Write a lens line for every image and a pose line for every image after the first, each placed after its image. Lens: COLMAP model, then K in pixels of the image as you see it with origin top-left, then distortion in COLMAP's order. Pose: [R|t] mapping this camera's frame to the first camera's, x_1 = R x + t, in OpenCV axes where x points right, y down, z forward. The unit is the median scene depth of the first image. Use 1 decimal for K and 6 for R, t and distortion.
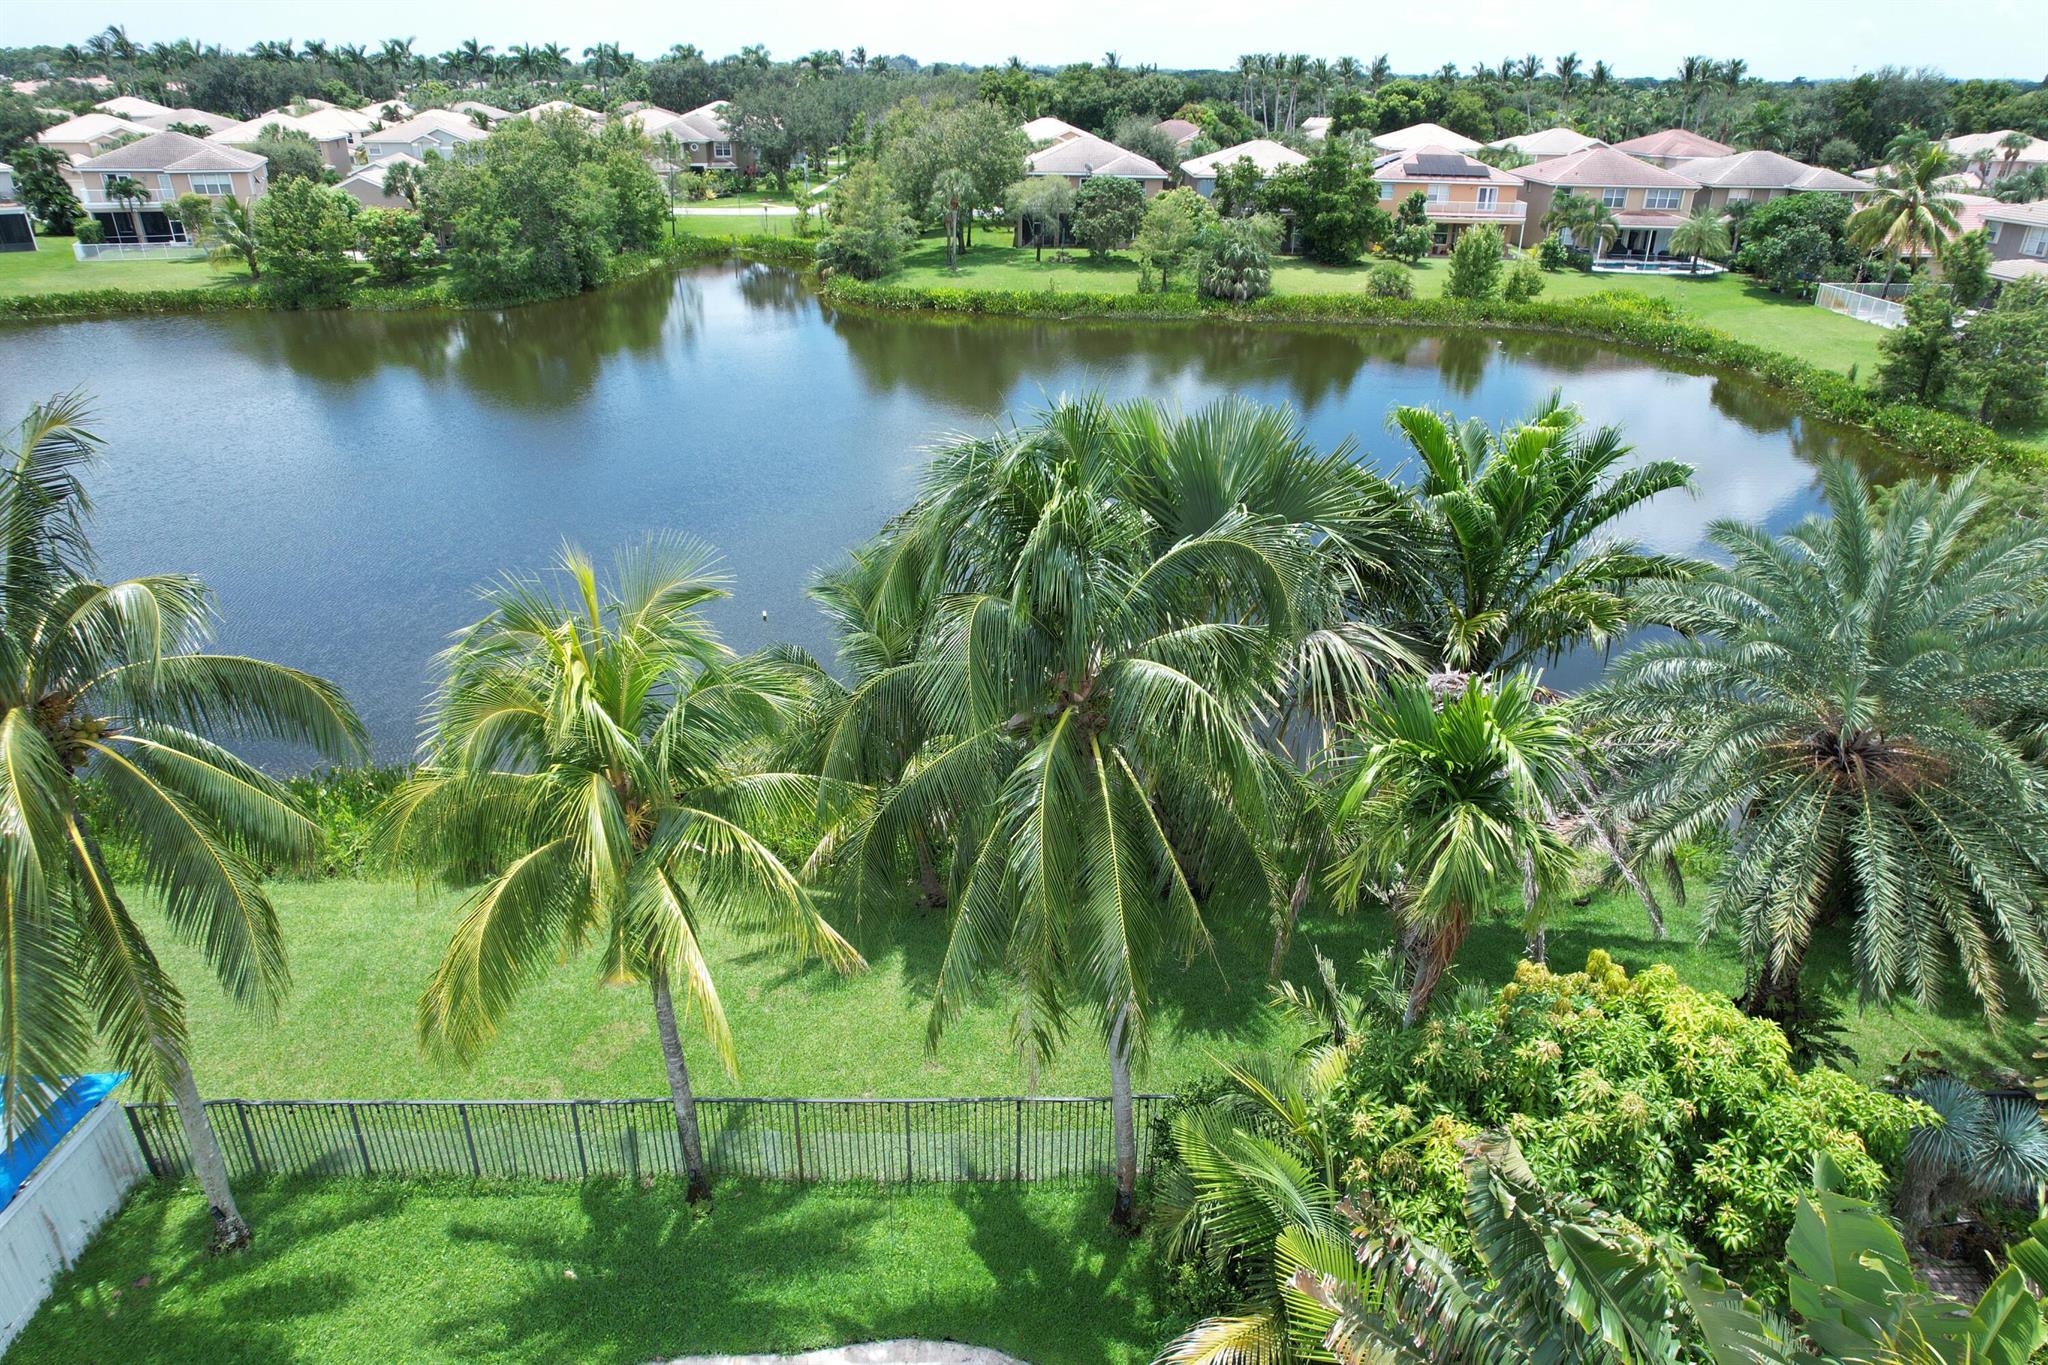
lens RADIAL K [[1317.9, 0, 1010.7], [0, 1317.9, 701.5], [0, 0, 1]] dist [-0.066184, 0.088873]
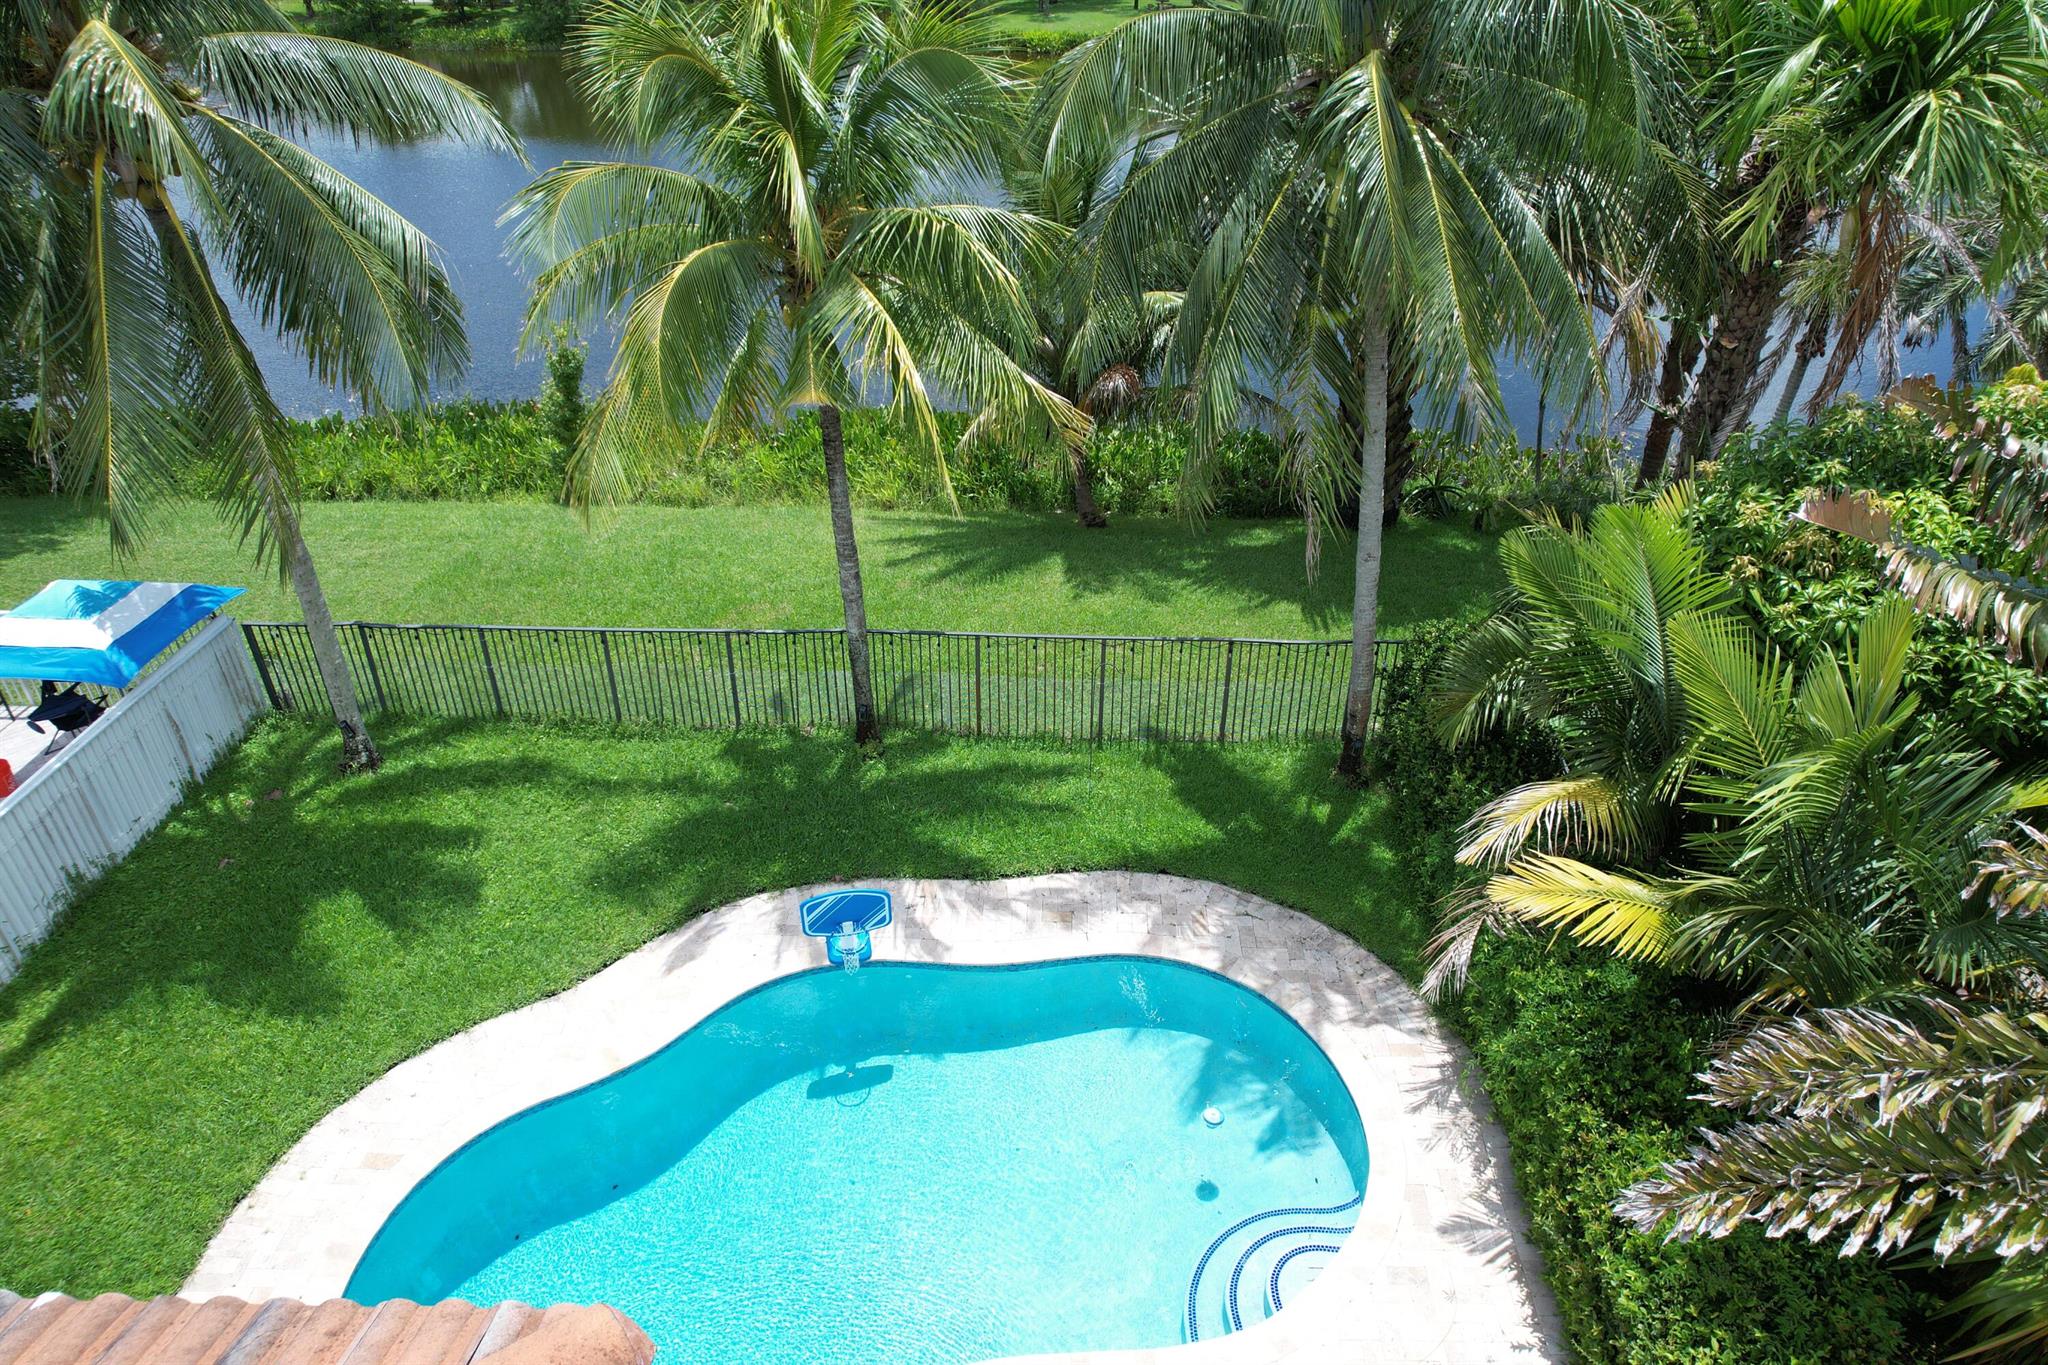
lens RADIAL K [[1311.6, 0, 1024.0], [0, 1311.6, 682.5], [0, 0, 1]] dist [-0.077681, 0.089324]
pose [[0.999226, 0.032607, -0.022025, -0.112518], [-0.030116, 0.993987, 0.105273, 0.239798], [0.025325, -0.104528, 0.994199, 0.114045]]
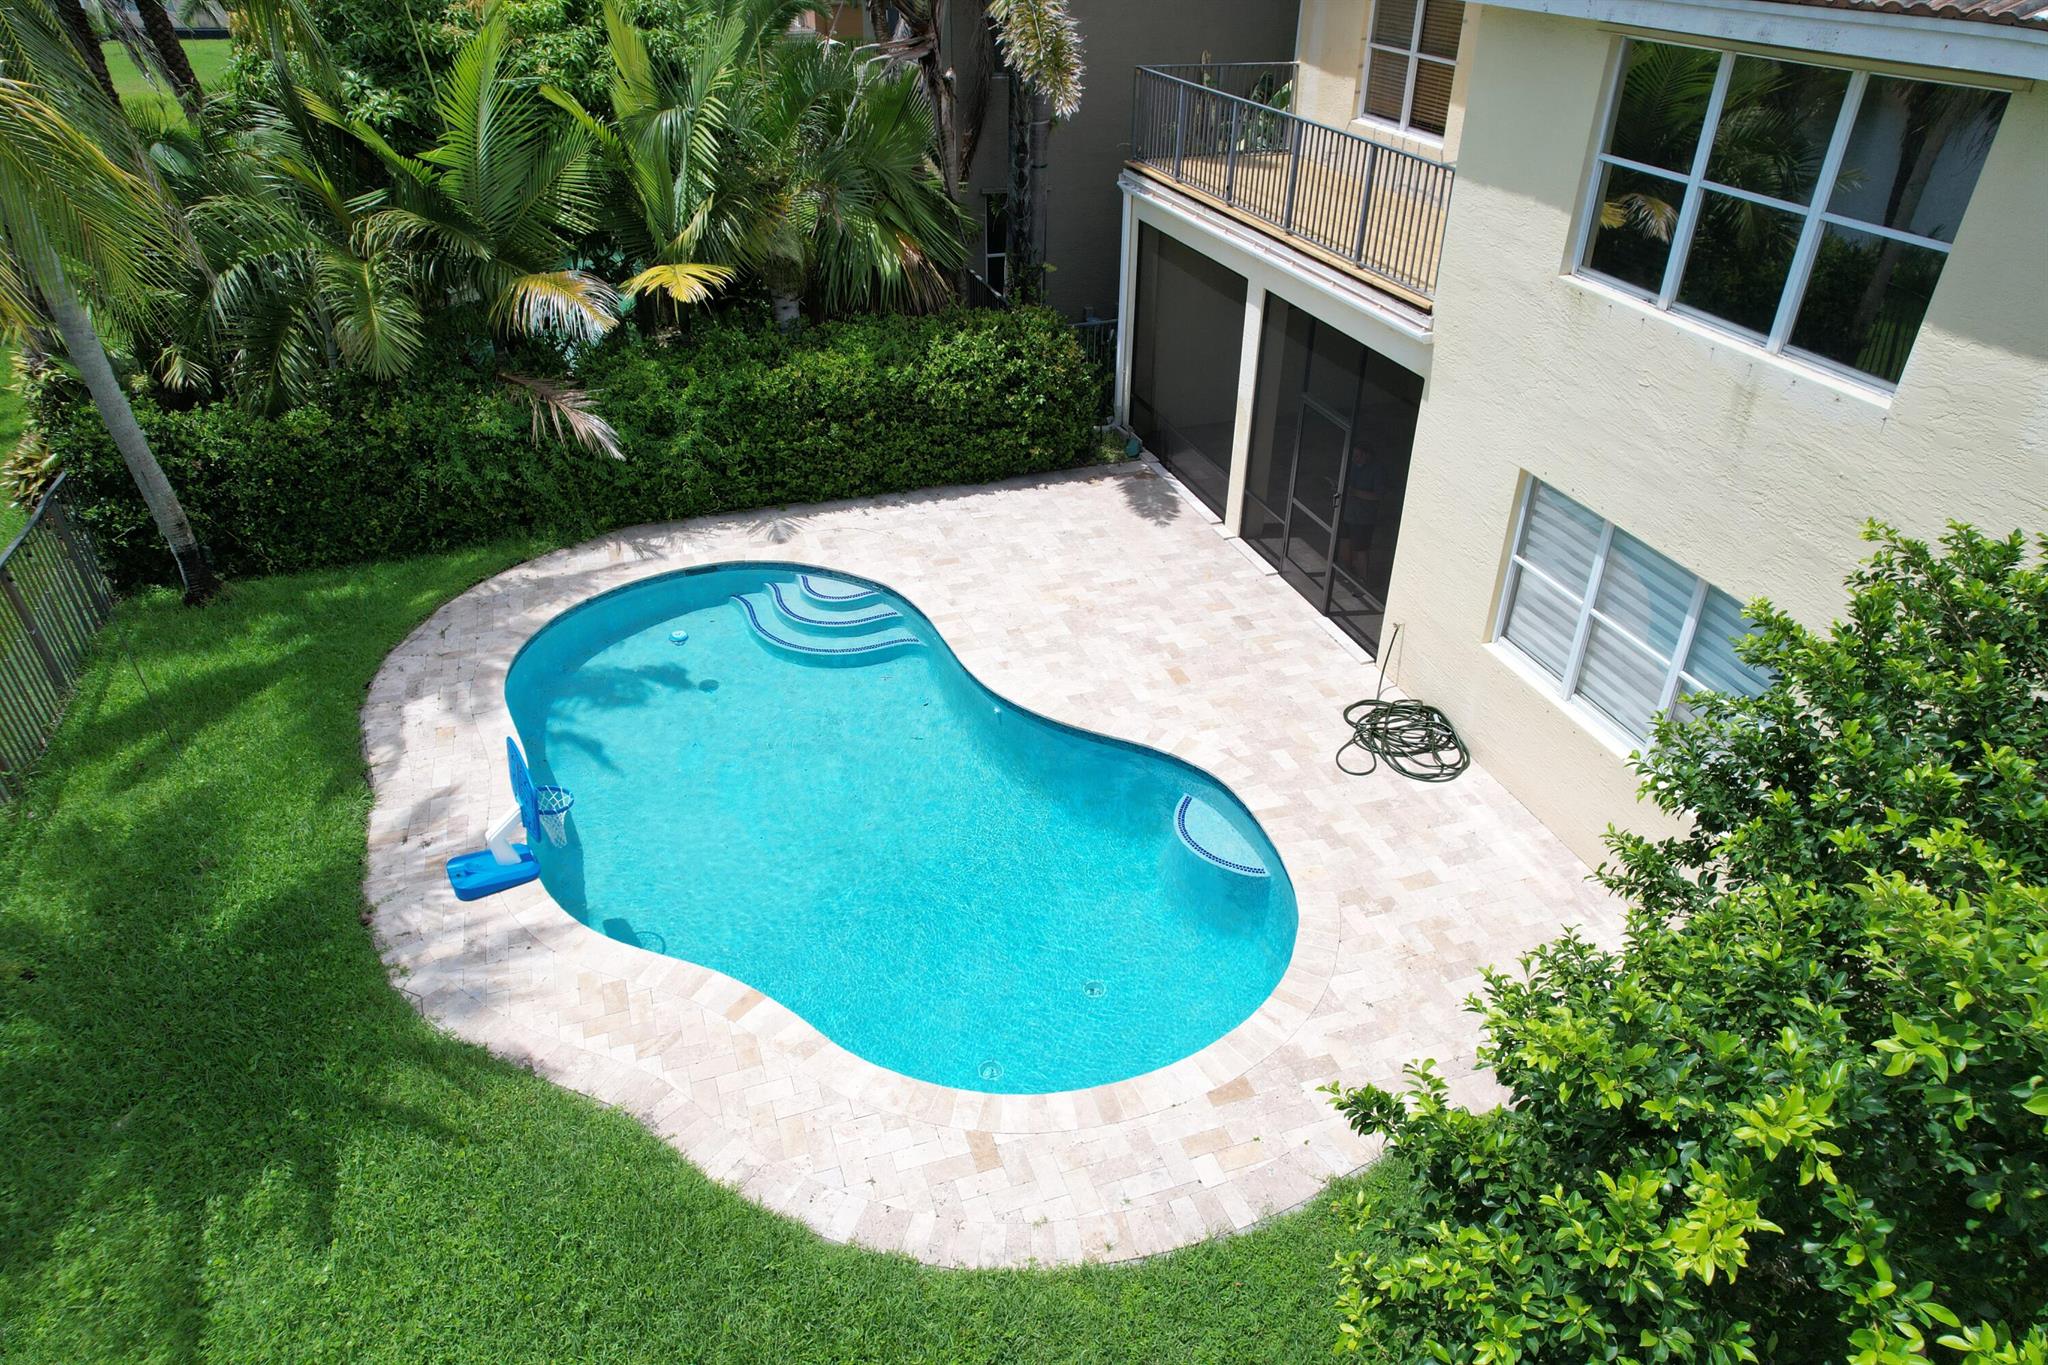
lens RADIAL K [[1311.6, 0, 1024.0], [0, 1311.6, 682.5], [0, 0, 1]] dist [-0.077681, 0.089324]
pose [[-0.312016, -0.503360, 0.805776, -0.702144], [0.412740, 0.692090, 0.592164, 0.174572], [-0.855741, 0.517340, -0.008187, 0.600102]]
